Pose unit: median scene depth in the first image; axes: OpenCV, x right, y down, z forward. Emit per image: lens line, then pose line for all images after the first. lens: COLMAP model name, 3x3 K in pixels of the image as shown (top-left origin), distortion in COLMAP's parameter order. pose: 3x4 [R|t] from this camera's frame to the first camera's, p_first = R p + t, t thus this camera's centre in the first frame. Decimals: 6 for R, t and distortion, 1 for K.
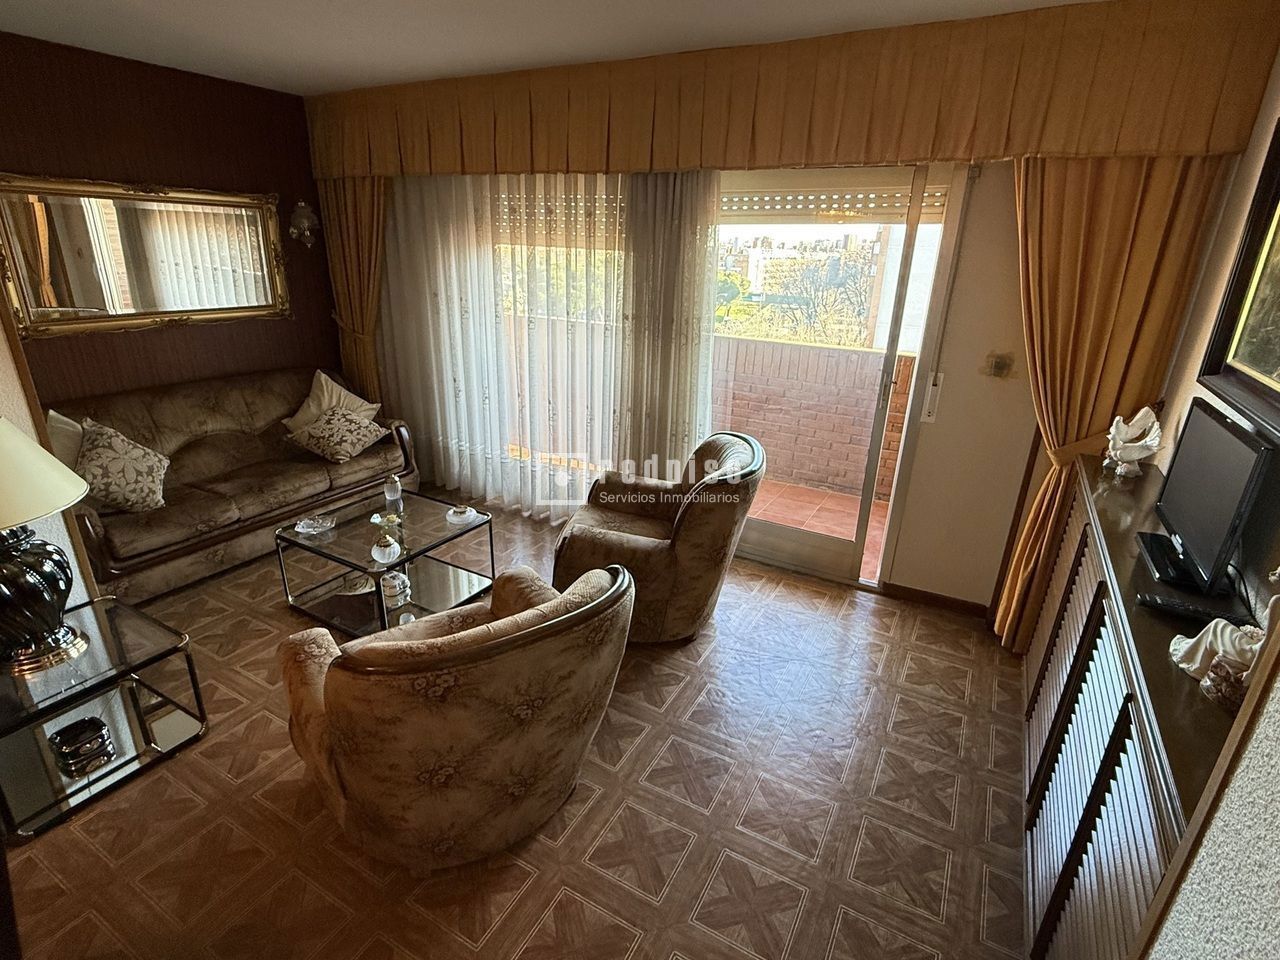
lens RADIAL K [[638.7, 0, 637.0], [0, 638.7, 476.5], [0, 0, 1]] dist [-0.000010, -0.000038]
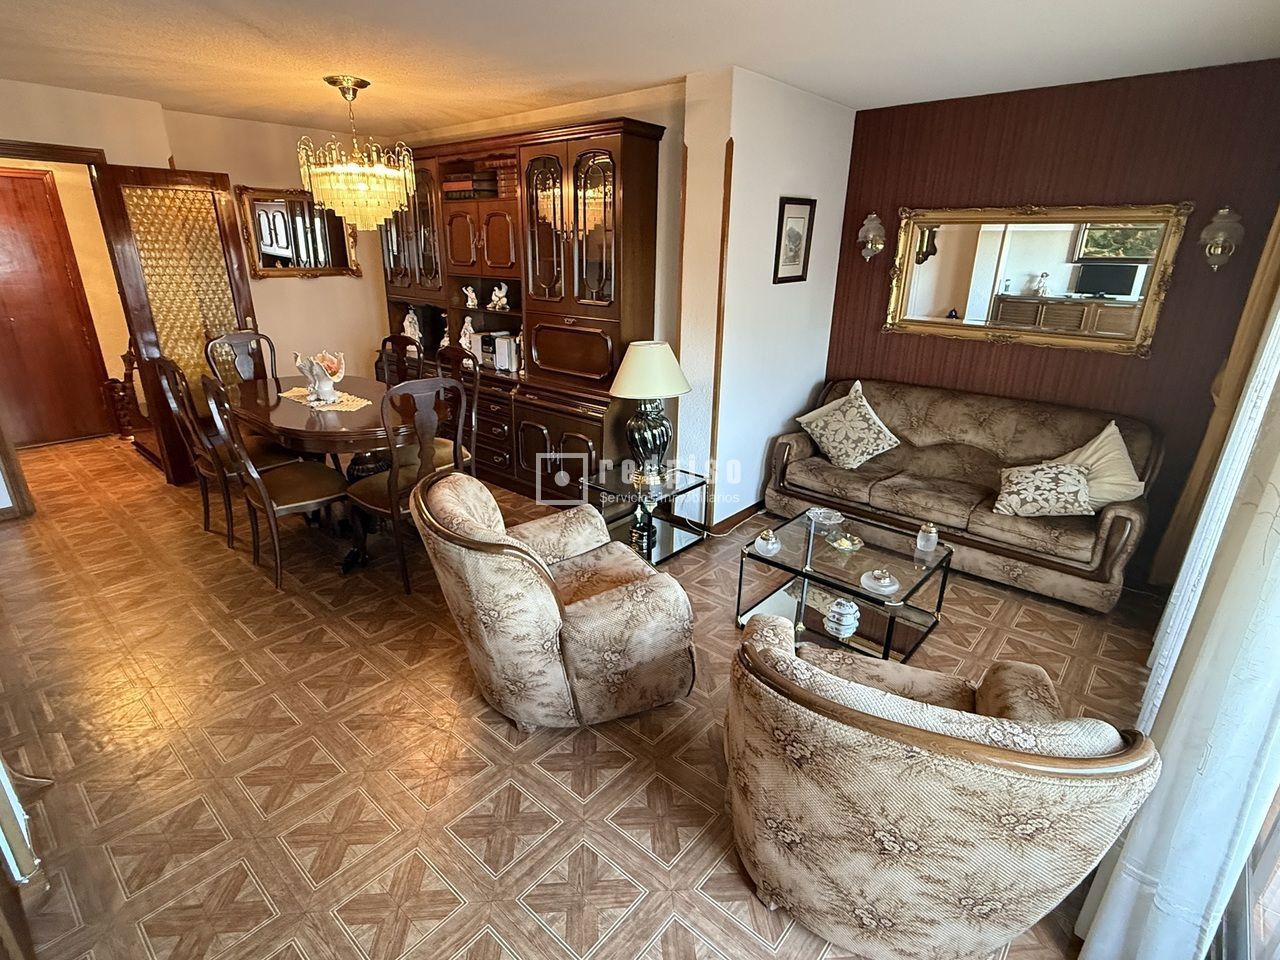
lens RADIAL K [[638.7, 0, 649.6], [0, 638.7, 483.4], [0, 0, 1]] dist [-0.000010, -0.000038]
pose [[-0.185324, 0.309436, -0.932687, 0.481656], [-0.357037, 0.863062, 0.357279, -0.226552], [0.915521, 0.399216, -0.049466, 0.689374]]
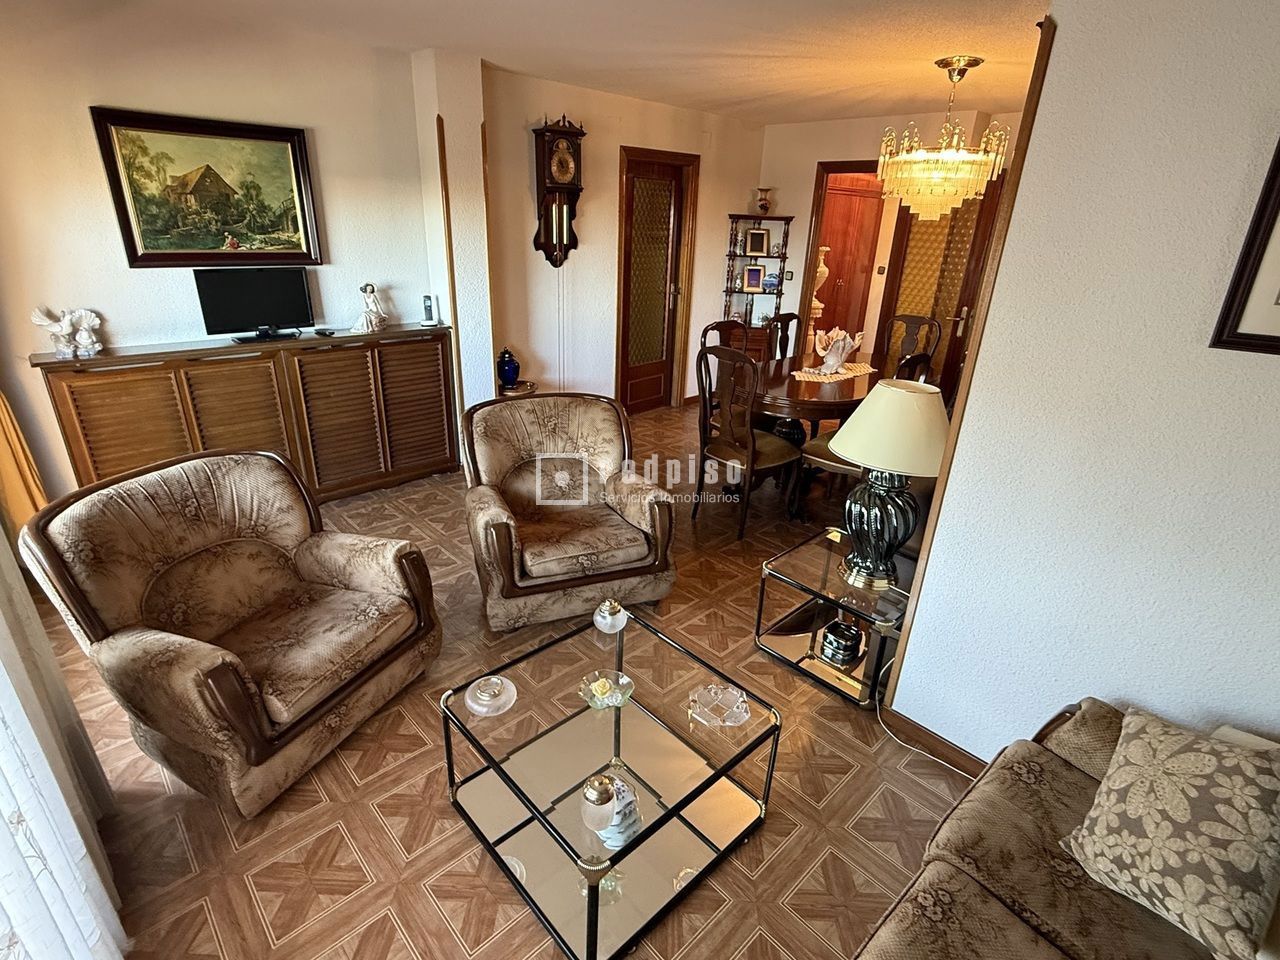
lens RADIAL K [[638.7, 0, 640.9], [0, 638.7, 479.6], [0, 0, 1]] dist [-0.000010, -0.000038]
pose [[-0.954329, -0.173542, 0.243187, -0.493244], [0.036172, 0.740885, 0.670657, -0.449773], [-0.296561, 0.648823, -0.700771, 1.187256]]
